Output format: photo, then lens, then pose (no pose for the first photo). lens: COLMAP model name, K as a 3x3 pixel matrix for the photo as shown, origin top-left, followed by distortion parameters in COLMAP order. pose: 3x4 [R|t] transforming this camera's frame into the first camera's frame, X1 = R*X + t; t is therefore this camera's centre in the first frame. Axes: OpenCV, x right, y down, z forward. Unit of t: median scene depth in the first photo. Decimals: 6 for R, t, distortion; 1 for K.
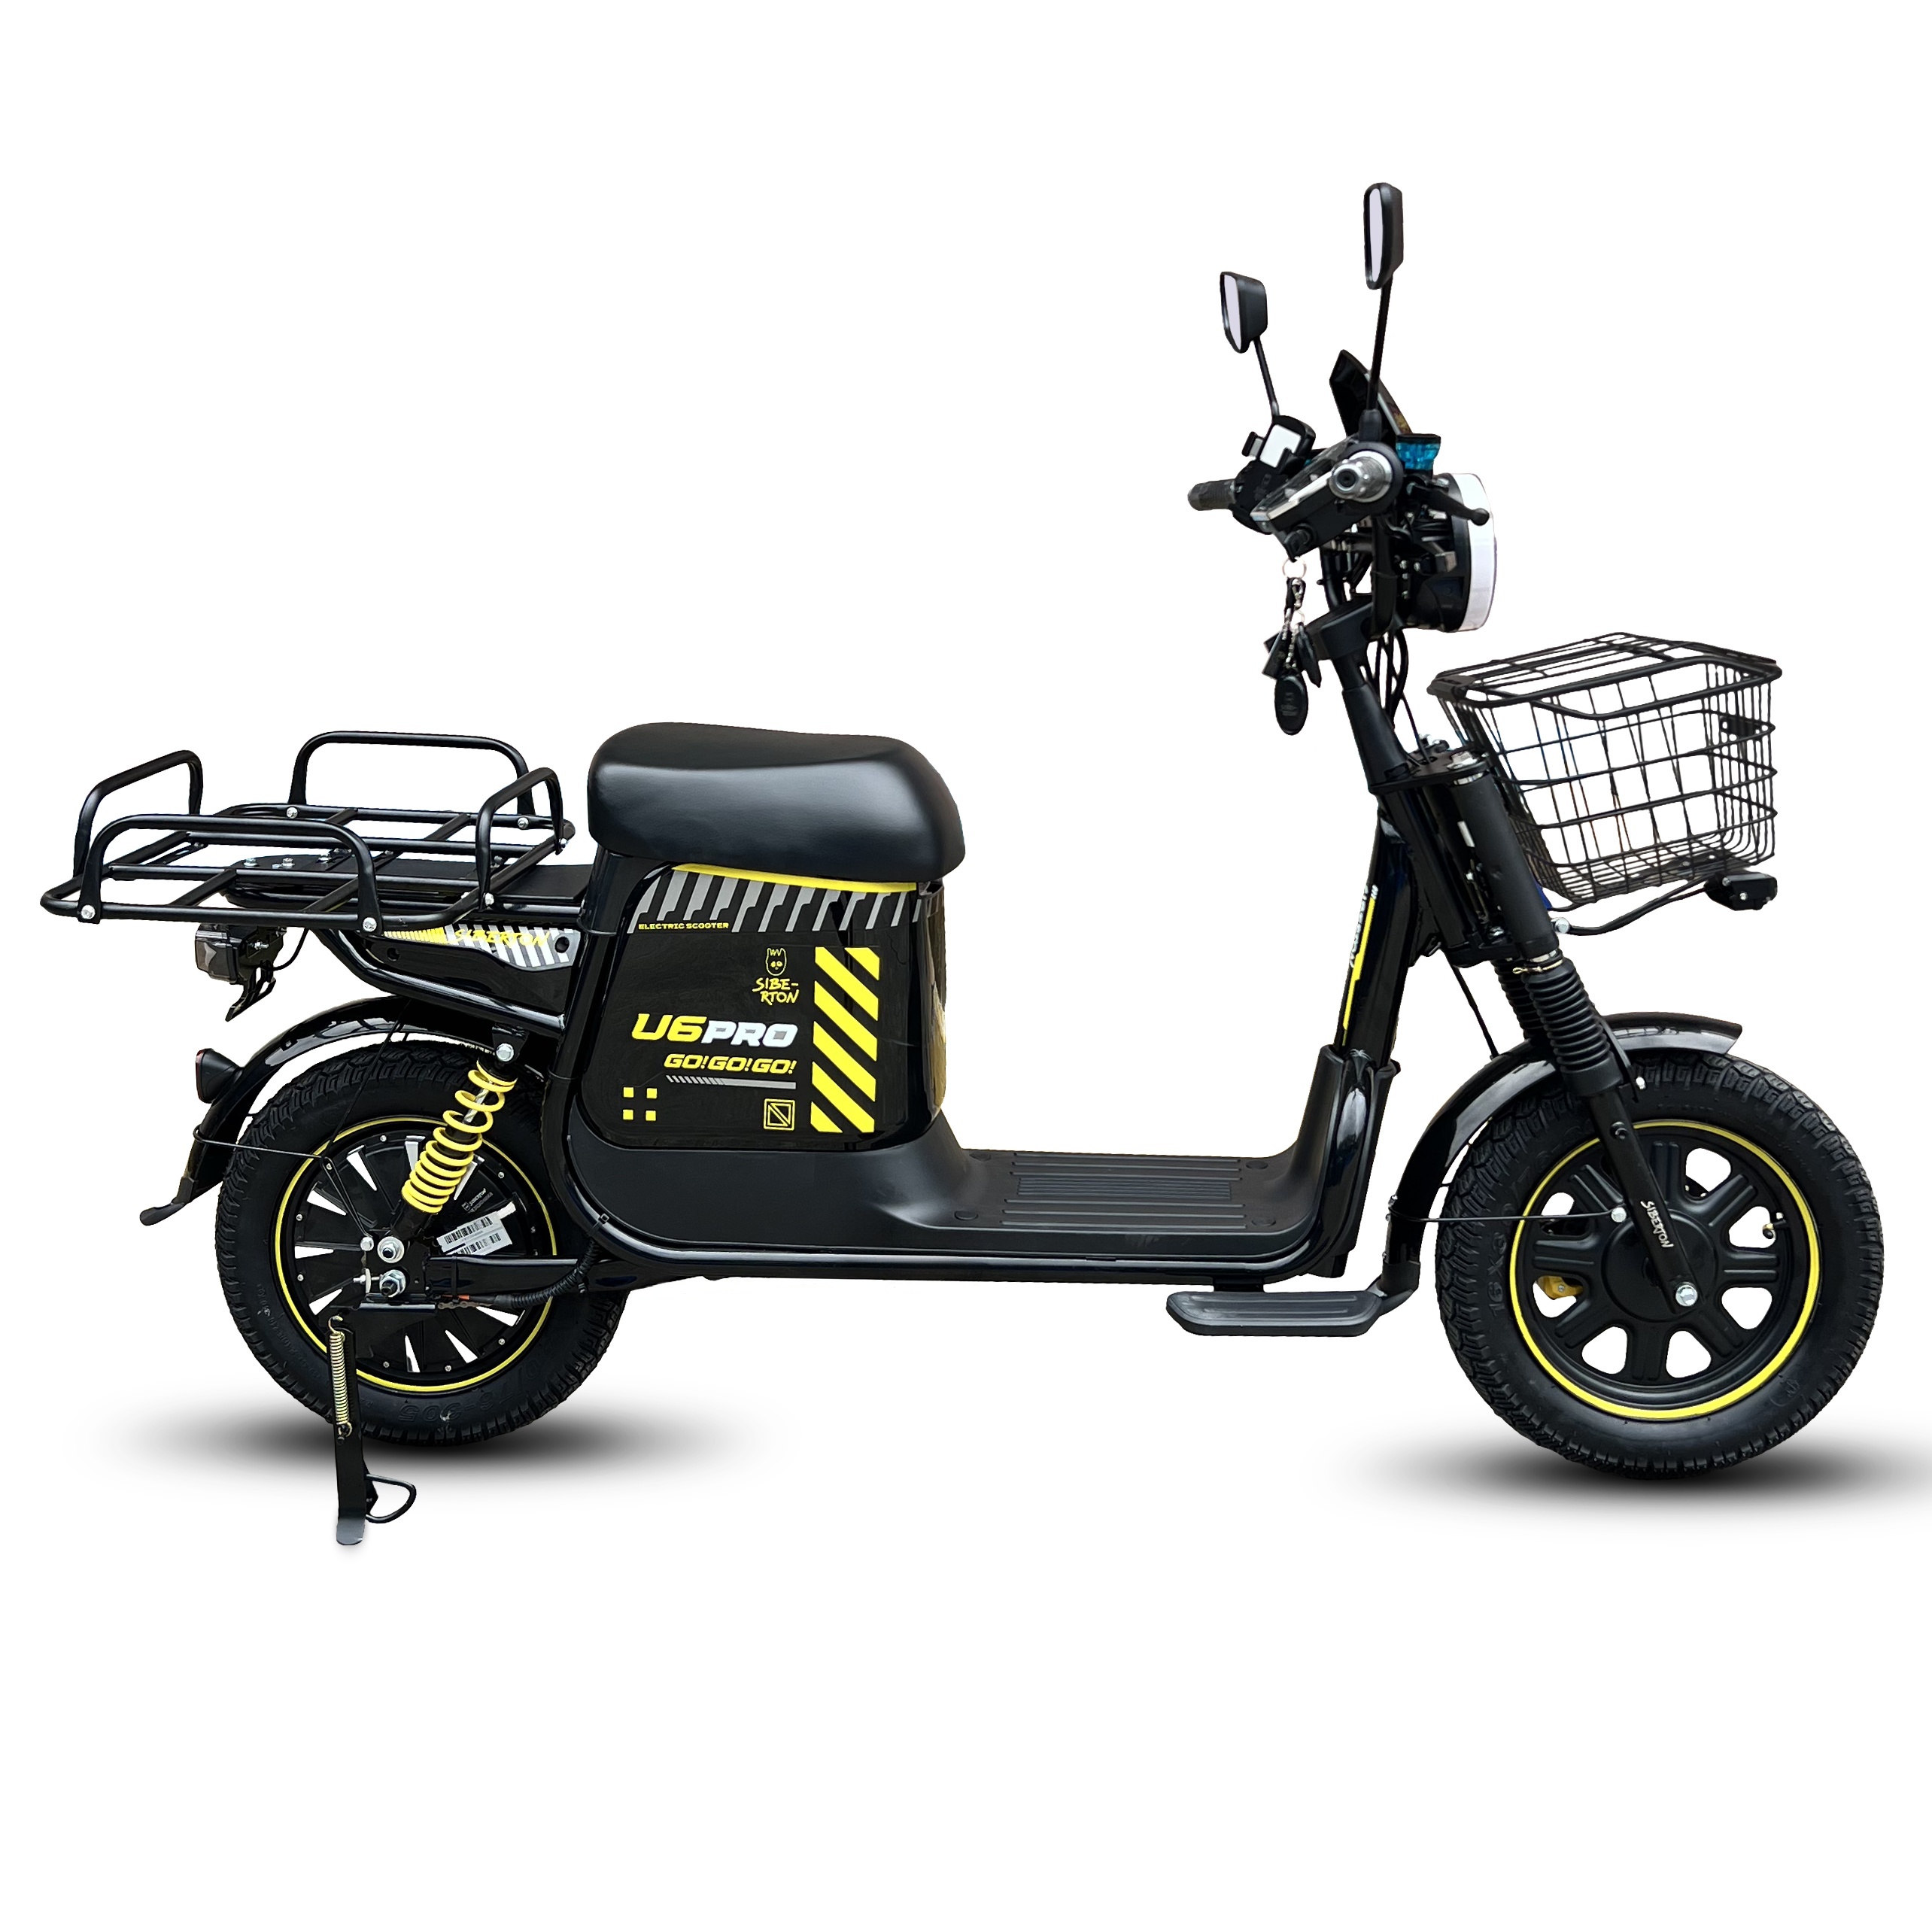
lens RADIAL K [[2051.6, 0, 966.0], [0, 2051.6, 966.0], [0, 0, 1]] dist [0.012838, -0.006837]
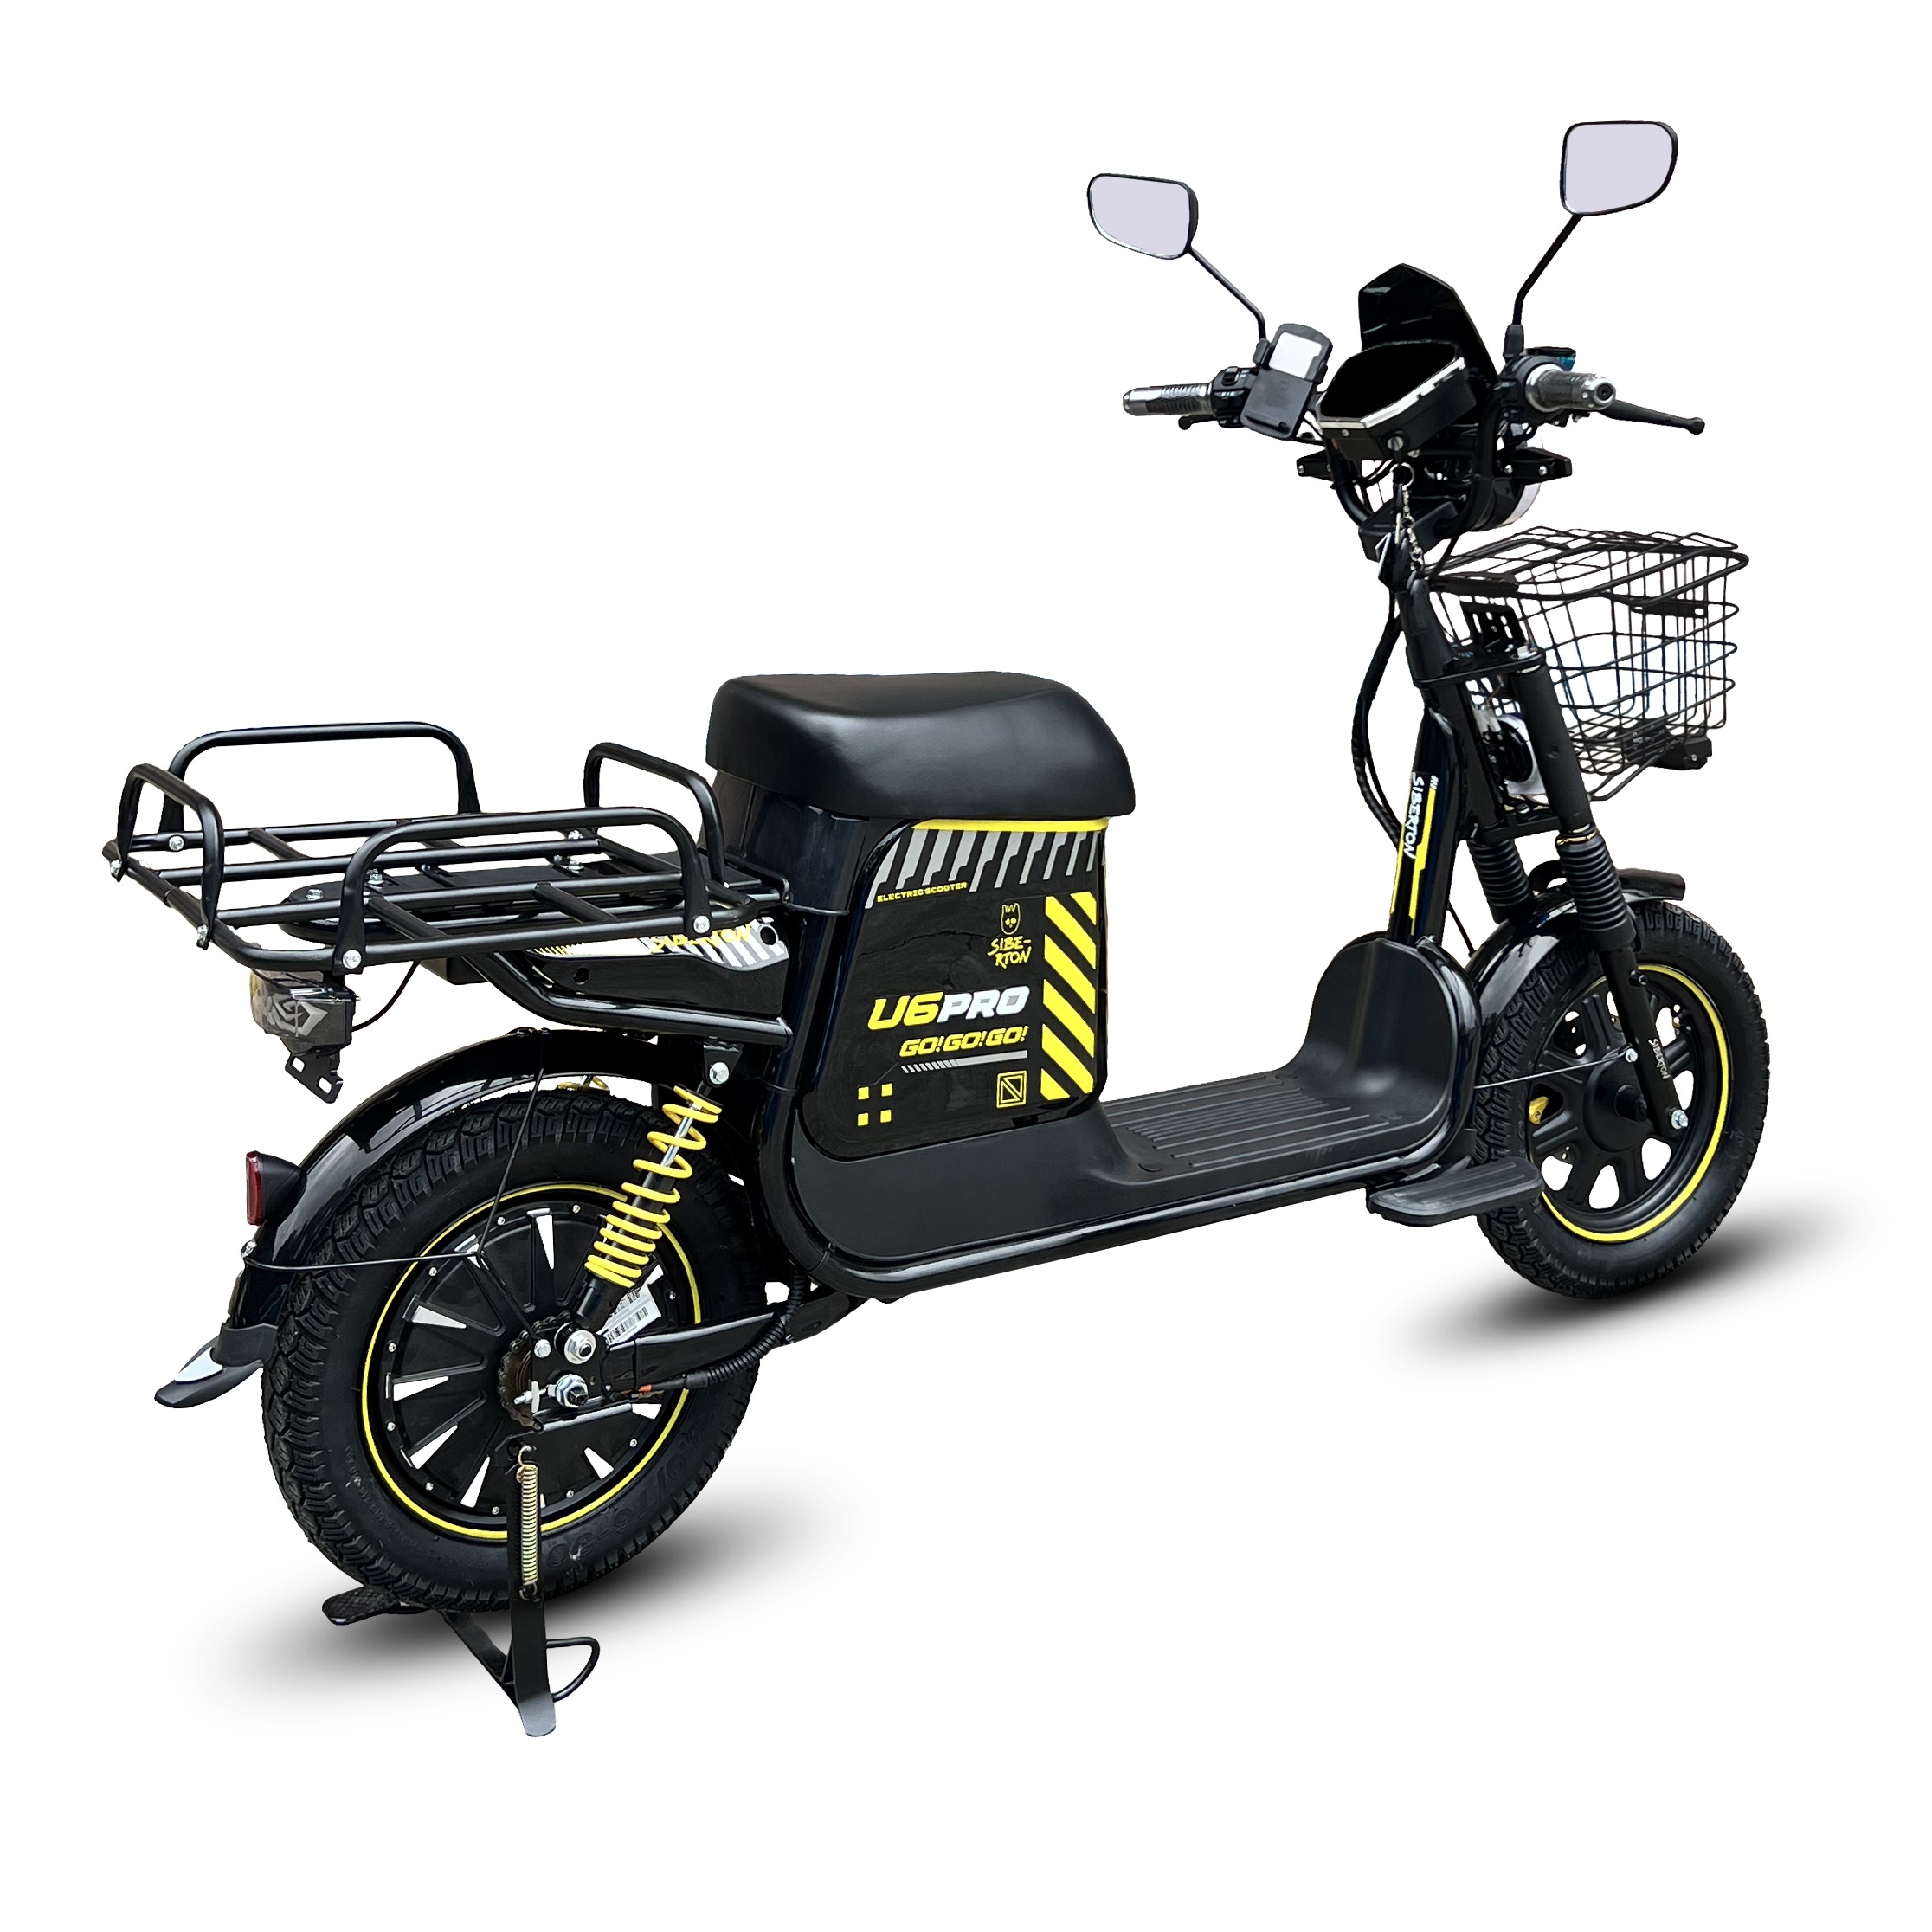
lens RADIAL K [[2675.2, 0, 965.7], [0, 2675.2, 1018.8], [0, 0, 1]] dist [-0.029825, -0.004809]
pose [[0.780578, -0.146738, 0.607590, -0.820071], [0.143168, 0.988184, 0.054725, -0.025533], [-0.608441, 0.044270, 0.792363, 0.077830]]
